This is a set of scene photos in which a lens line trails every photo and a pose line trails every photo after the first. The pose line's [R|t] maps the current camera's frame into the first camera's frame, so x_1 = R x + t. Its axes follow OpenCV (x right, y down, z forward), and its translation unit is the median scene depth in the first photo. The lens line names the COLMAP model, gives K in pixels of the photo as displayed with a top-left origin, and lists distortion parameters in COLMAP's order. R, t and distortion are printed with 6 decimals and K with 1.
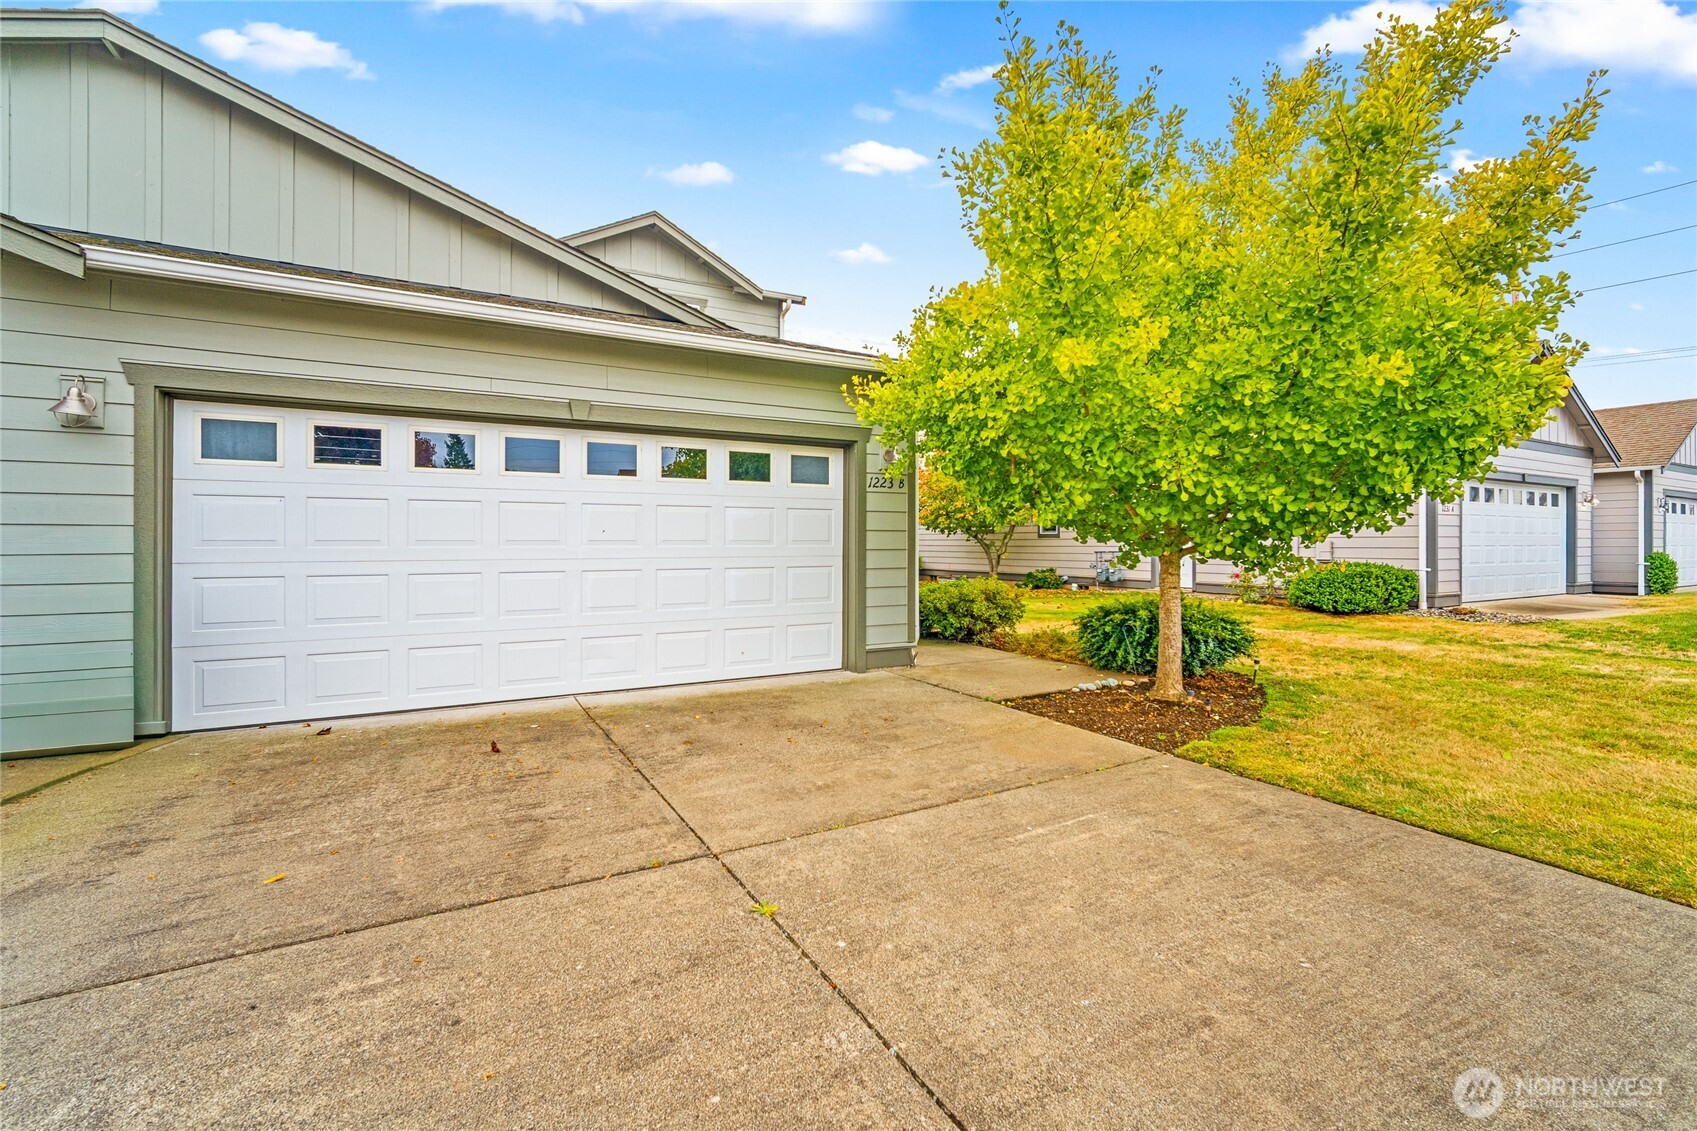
lens RADIAL K [[744.4, 0, 849.9], [0, 744.4, 549.8], [0, 0, 1]] dist [-0.004977, 0.000926]
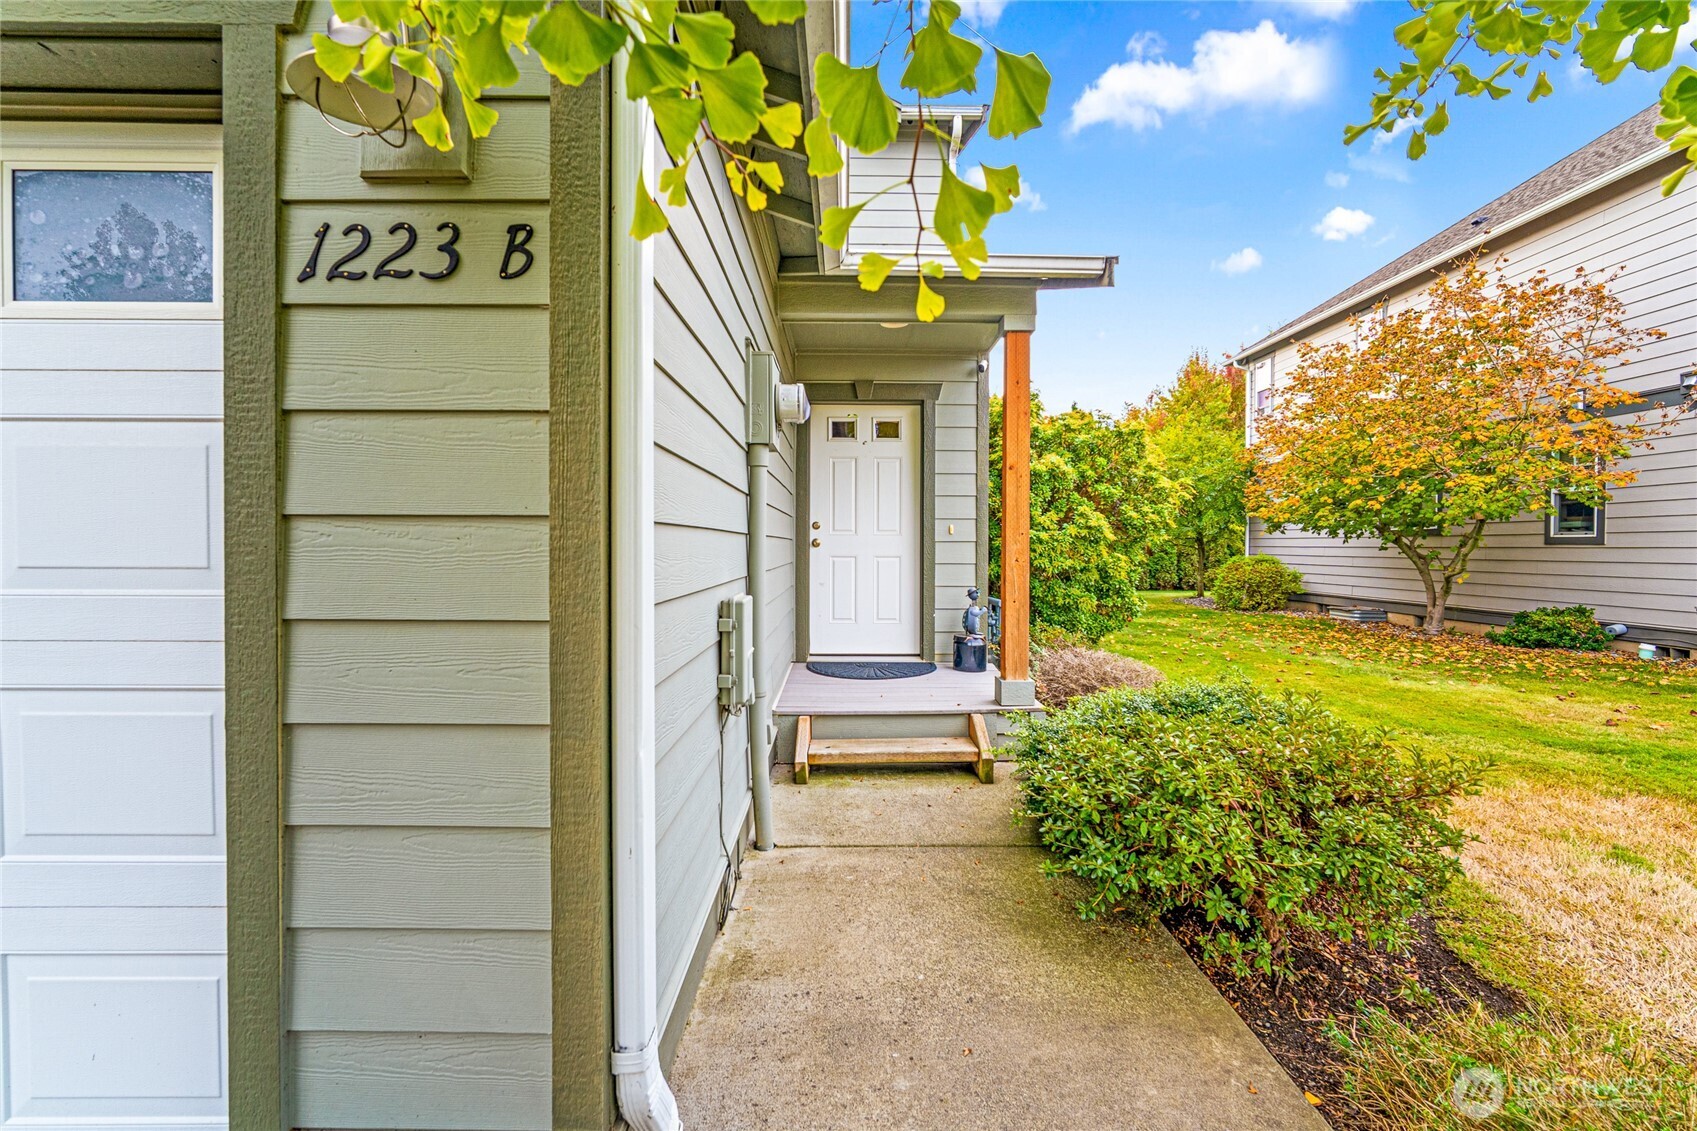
lens RADIAL K [[744.4, 0, 850.6], [0, 744.4, 561.6], [0, 0, 1]] dist [-0.004977, 0.000926]
pose [[0.874370, 0.013406, -0.485075, 0.081868], [-0.008427, 0.999887, 0.012444, -0.006498], [0.485187, -0.006793, 0.874384, 0.319113]]
